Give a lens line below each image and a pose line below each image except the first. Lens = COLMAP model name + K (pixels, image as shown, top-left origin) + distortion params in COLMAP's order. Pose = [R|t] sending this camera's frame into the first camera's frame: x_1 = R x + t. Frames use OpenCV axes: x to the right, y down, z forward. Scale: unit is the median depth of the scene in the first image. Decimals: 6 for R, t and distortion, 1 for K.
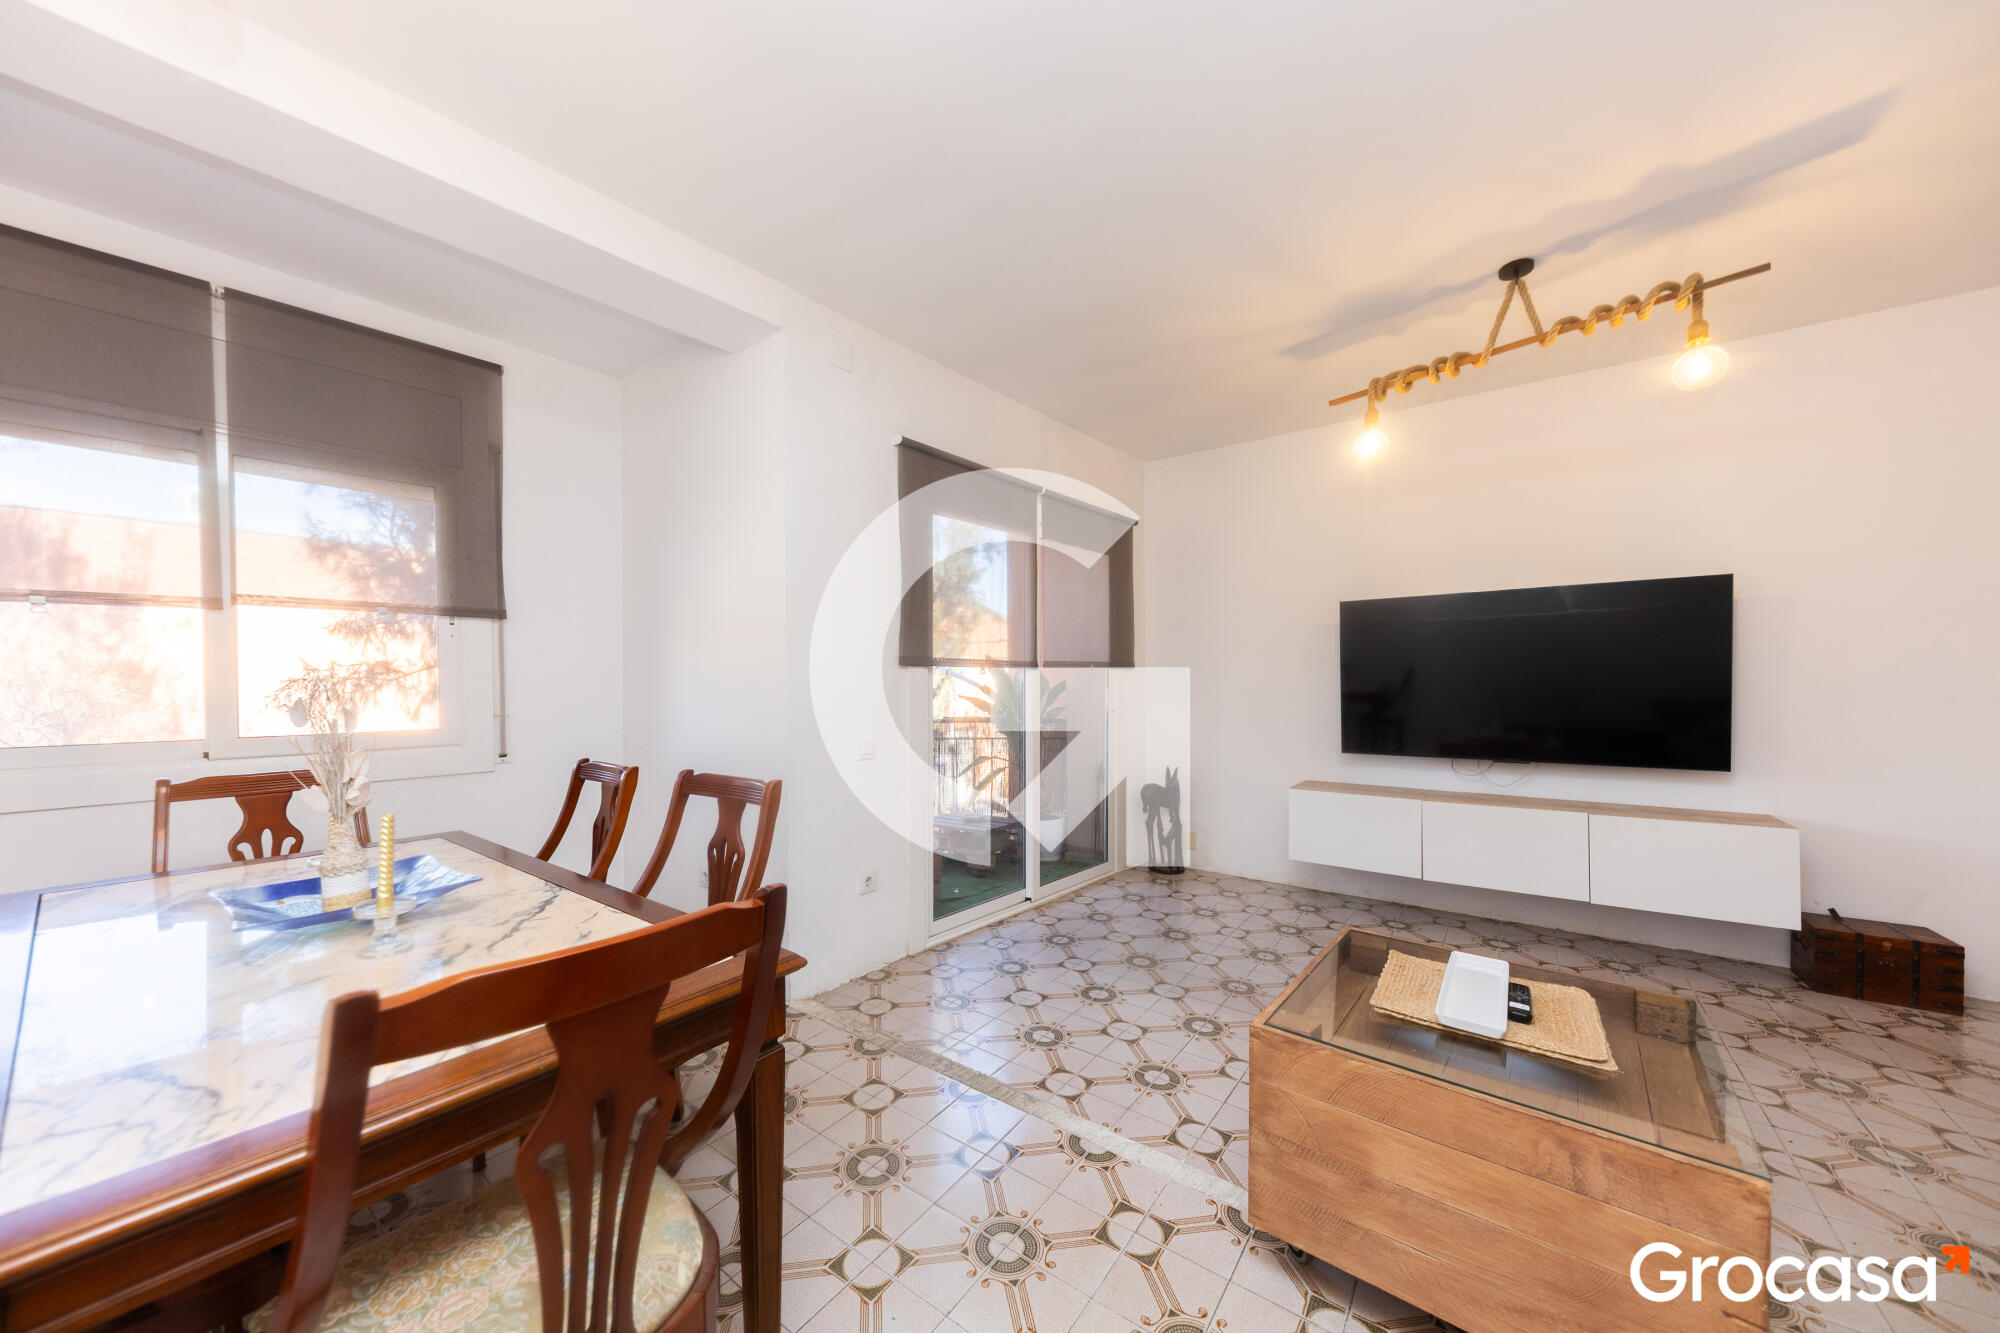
lens RADIAL K [[688.7, 0, 972.0], [0, 688.7, 692.3], [0, 0, 1]] dist [0.002677, -0.002562]
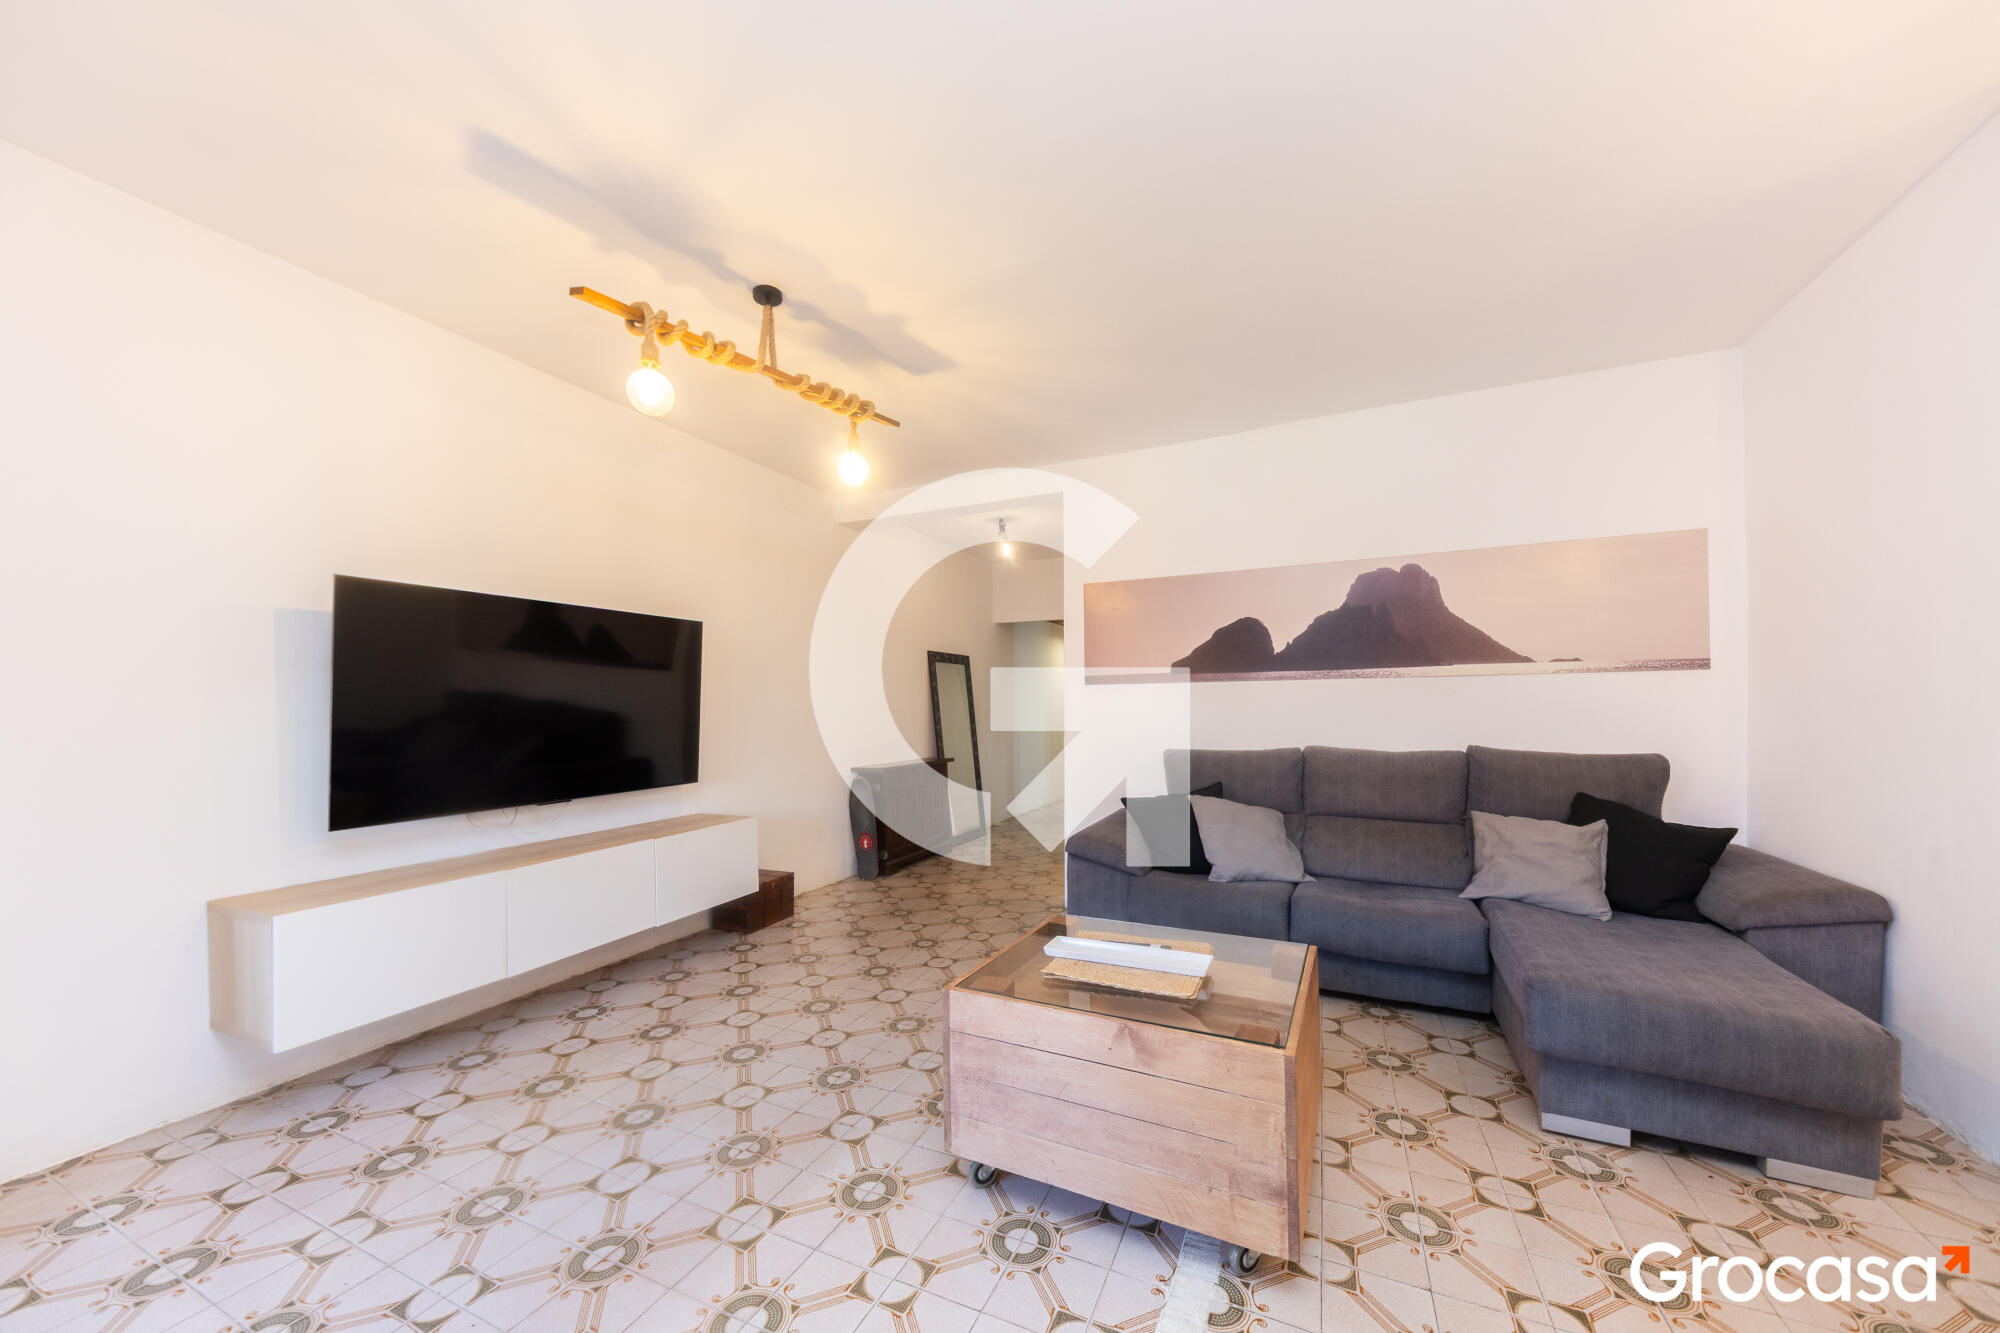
lens RADIAL K [[688.7, 0, 989.7], [0, 688.7, 705.2], [0, 0, 1]] dist [0.002677, -0.002562]
pose [[-0.216833, 0.007219, 0.976182, -0.272193], [0.022017, 0.999754, -0.002503, -0.009692], [-0.975960, 0.020950, -0.216939, 0.978411]]
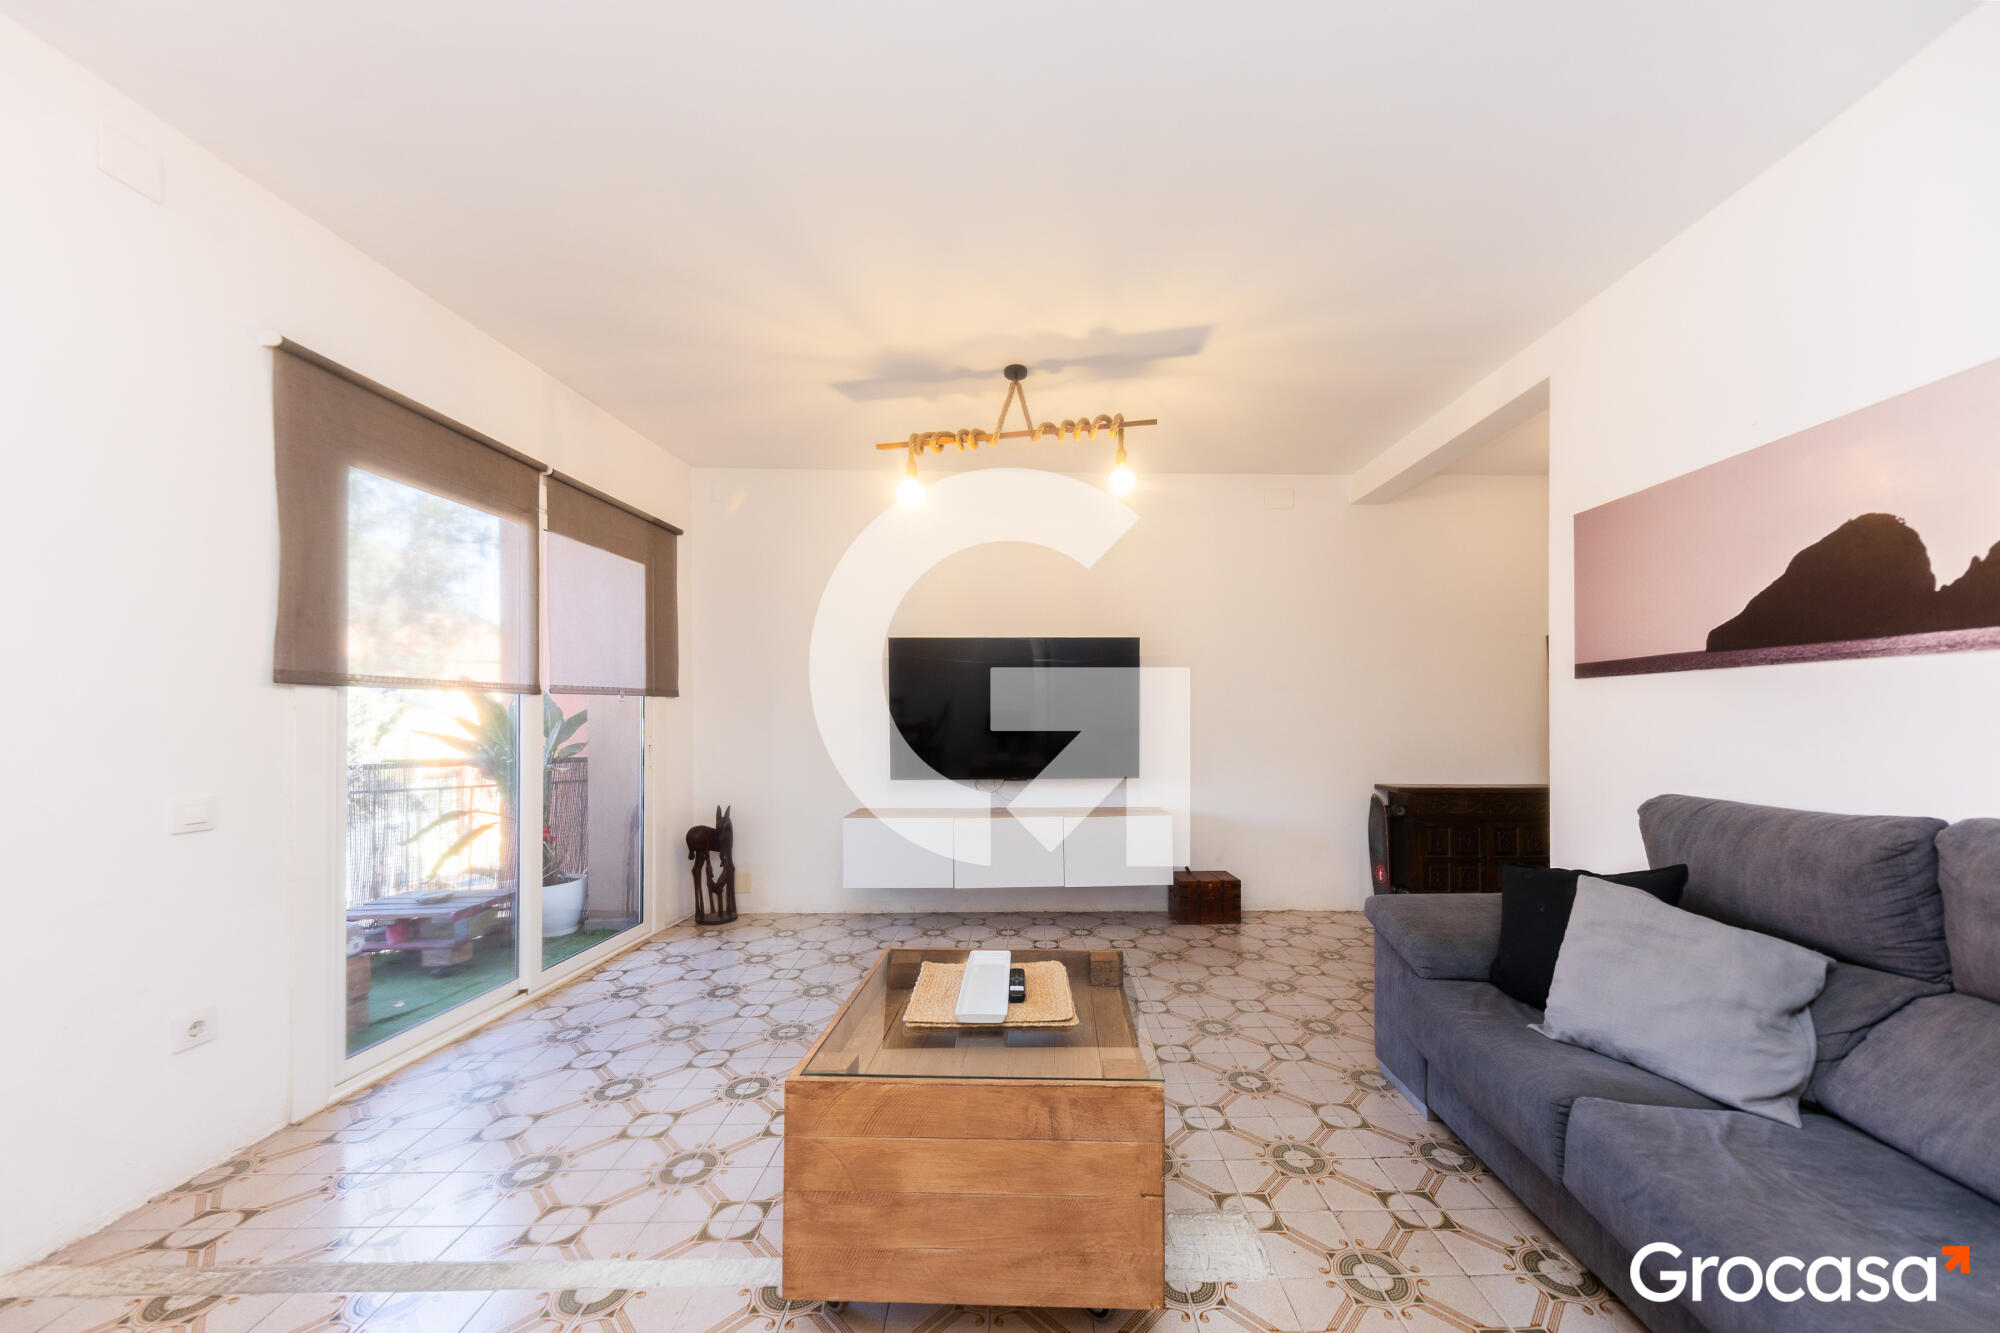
lens RADIAL K [[688.7, 0, 1038.2], [0, 688.7, 725.5], [0, 0, 1]] dist [0.002677, -0.002562]
pose [[0.770966, -0.003622, 0.636866, 0.051444], [0.005523, 0.999984, -0.000999, 0.008262], [-0.636852, 0.004288, 0.770974, 0.048477]]
